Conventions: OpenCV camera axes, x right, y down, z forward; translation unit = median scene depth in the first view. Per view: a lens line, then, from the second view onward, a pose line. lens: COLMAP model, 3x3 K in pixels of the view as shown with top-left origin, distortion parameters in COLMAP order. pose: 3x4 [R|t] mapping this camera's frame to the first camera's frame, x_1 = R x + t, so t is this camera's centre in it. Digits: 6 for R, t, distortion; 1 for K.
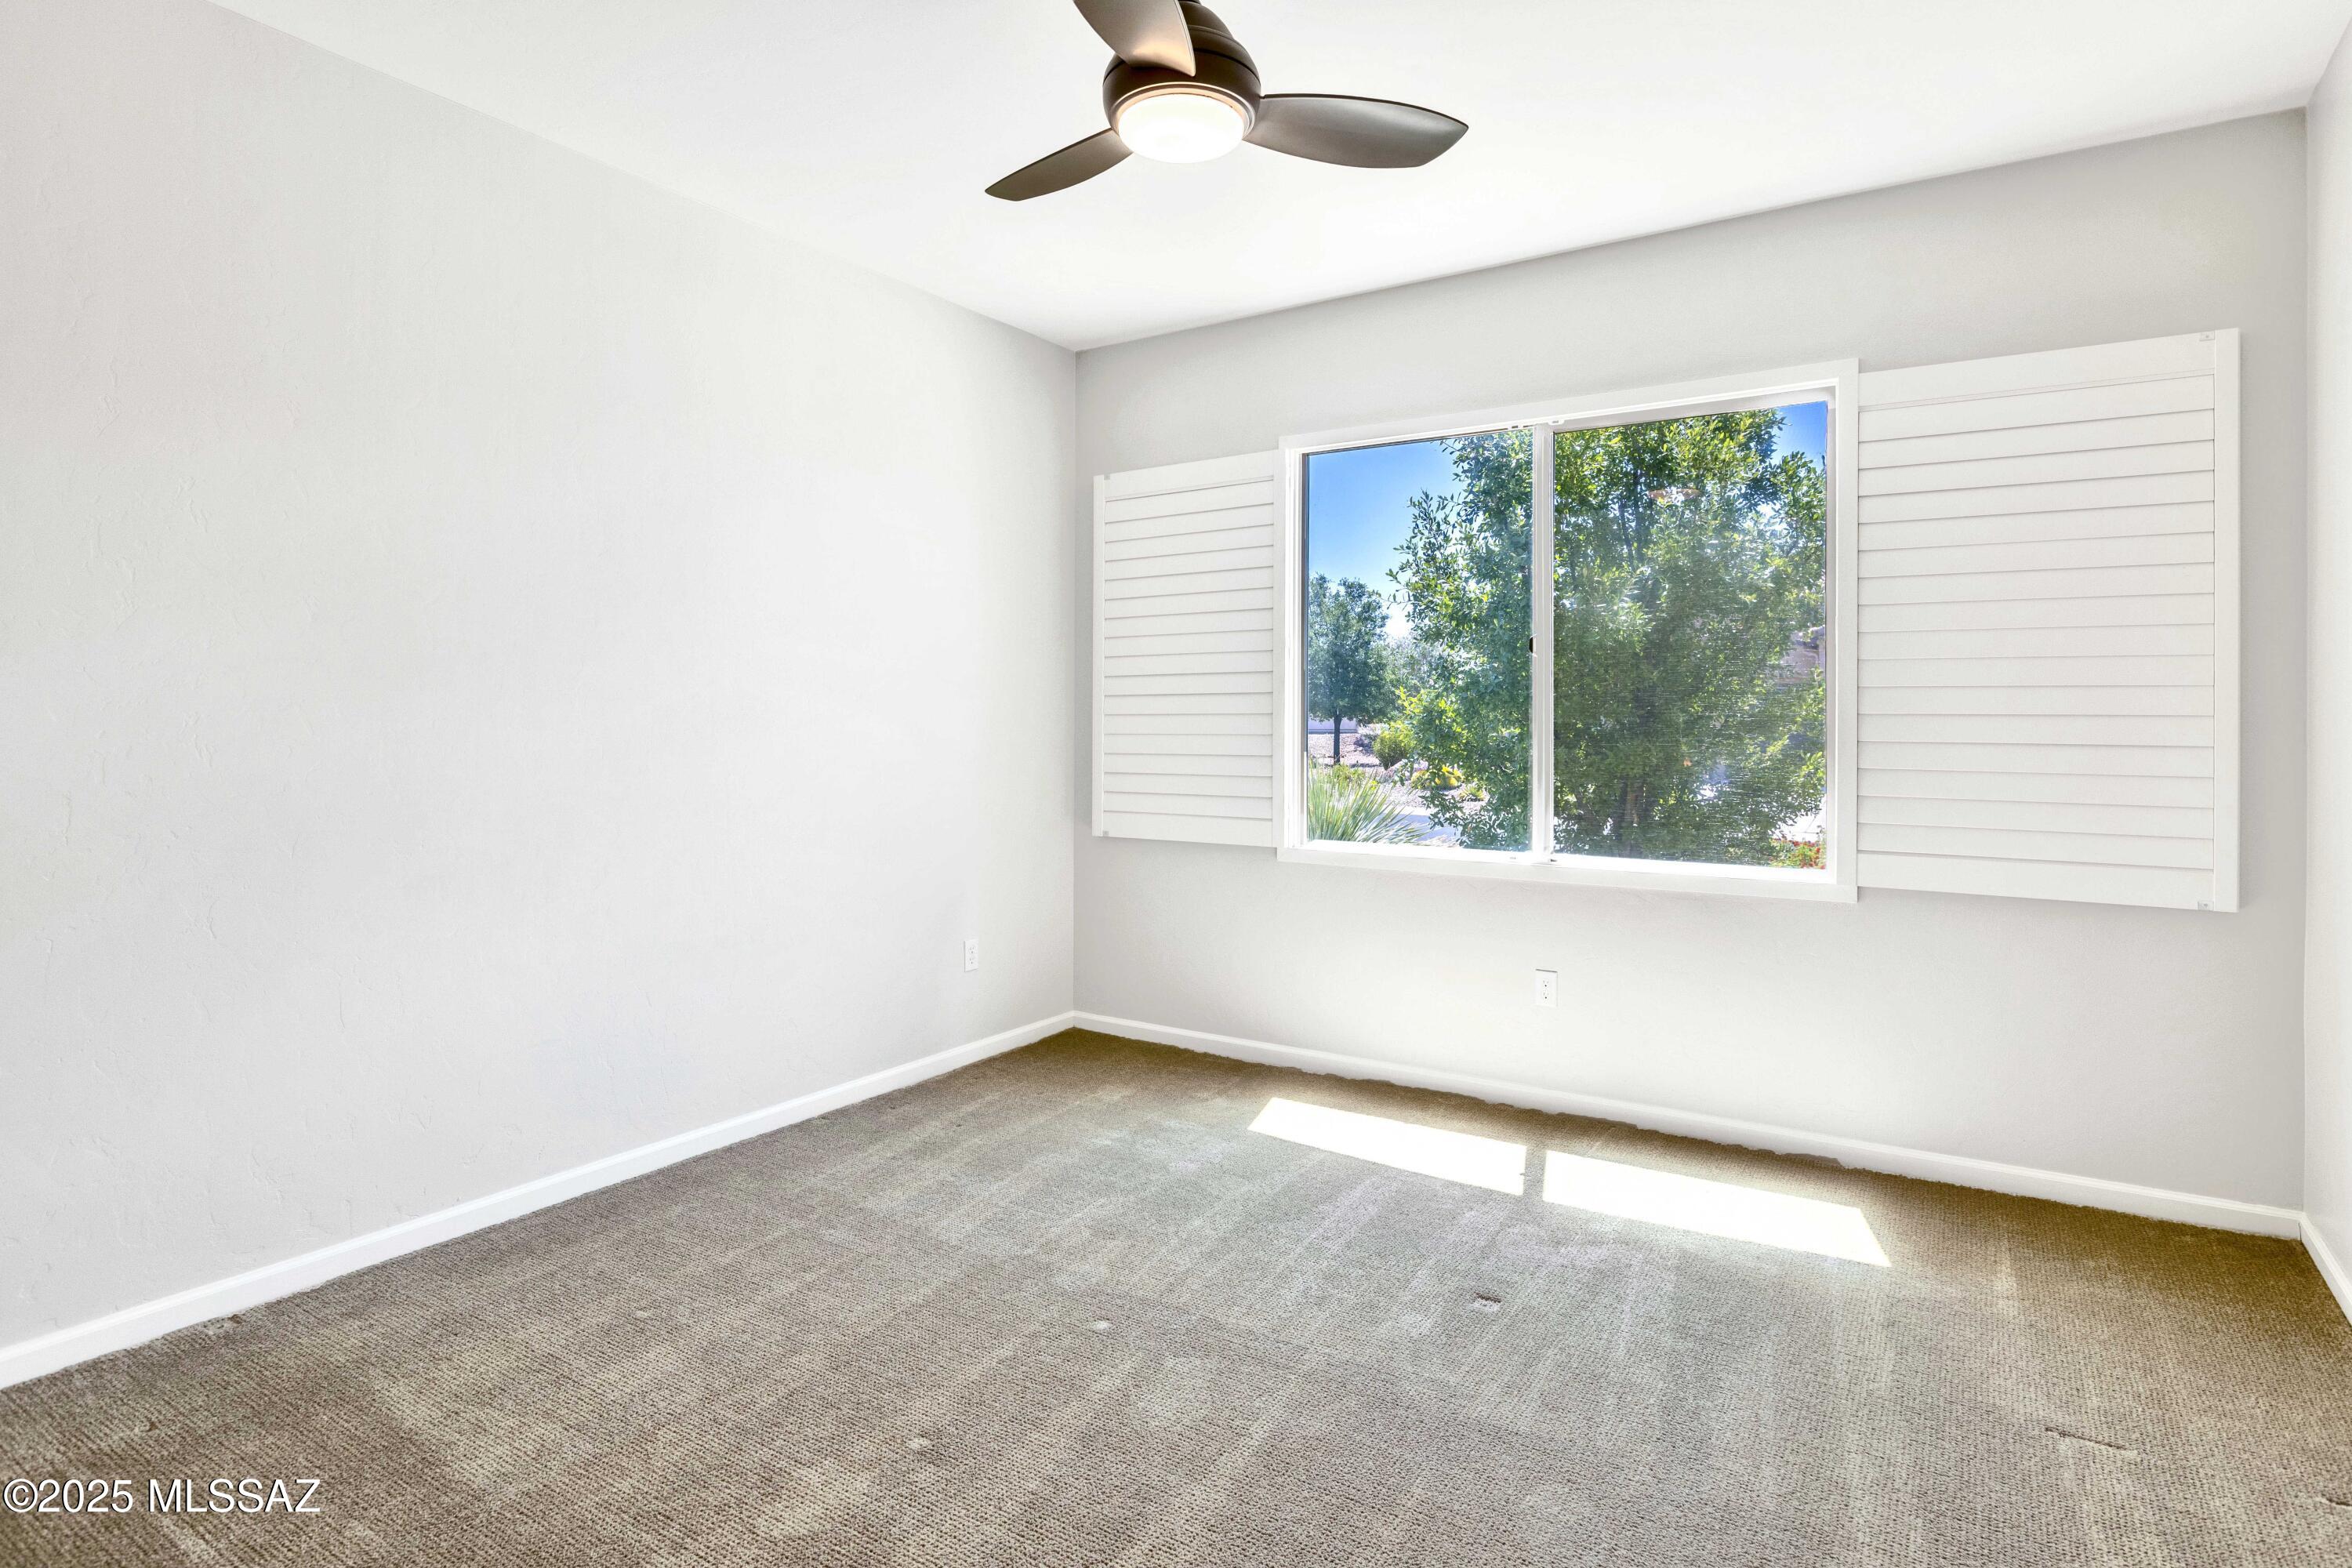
lens RADIAL K [[1226.3, 0, 1144.7], [0, 1226.3, 718.3], [0, 0, 1]] dist [-0.000992, -0.000207]
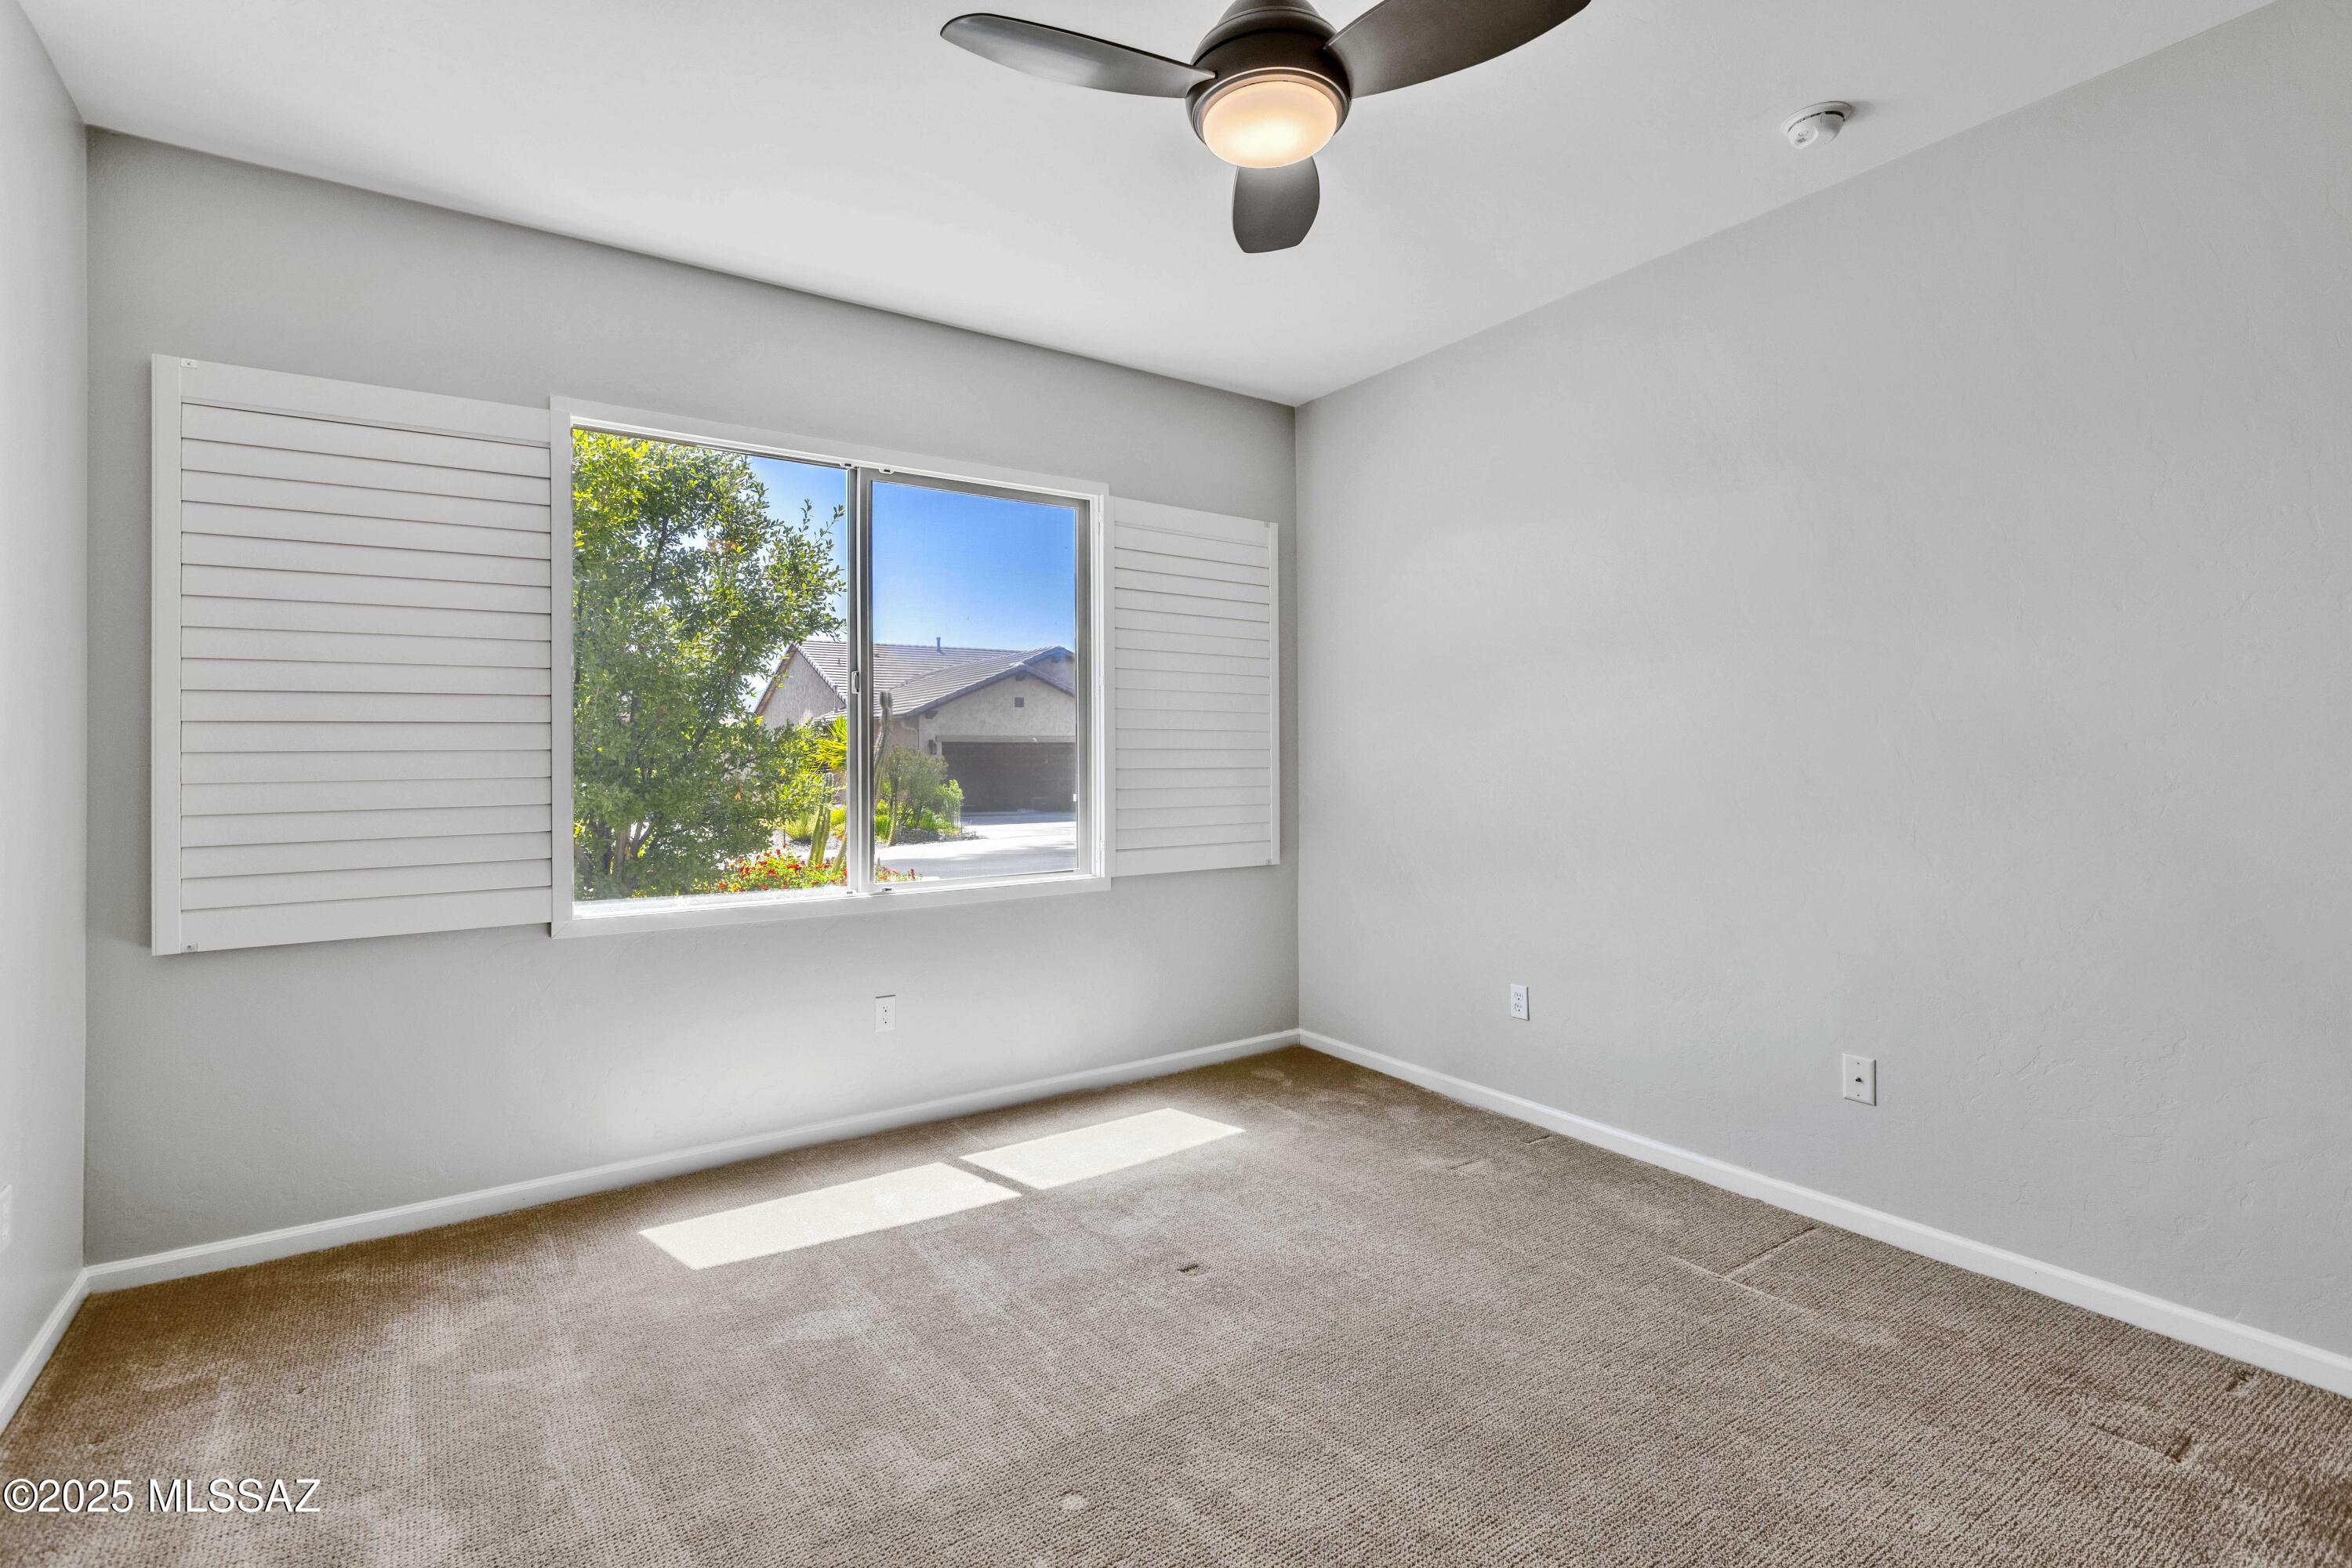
lens RADIAL K [[1082.3, 0, 1154.0], [0, 1082.3, 747.6], [0, 0, 1]] dist [0.005153, 0.000540]
pose [[0.382475, 0.003740, 0.923958, -0.513834], [0.009268, 0.999926, -0.007884, 0.005629], [-0.923919, 0.011579, 0.382412, 0.515876]]
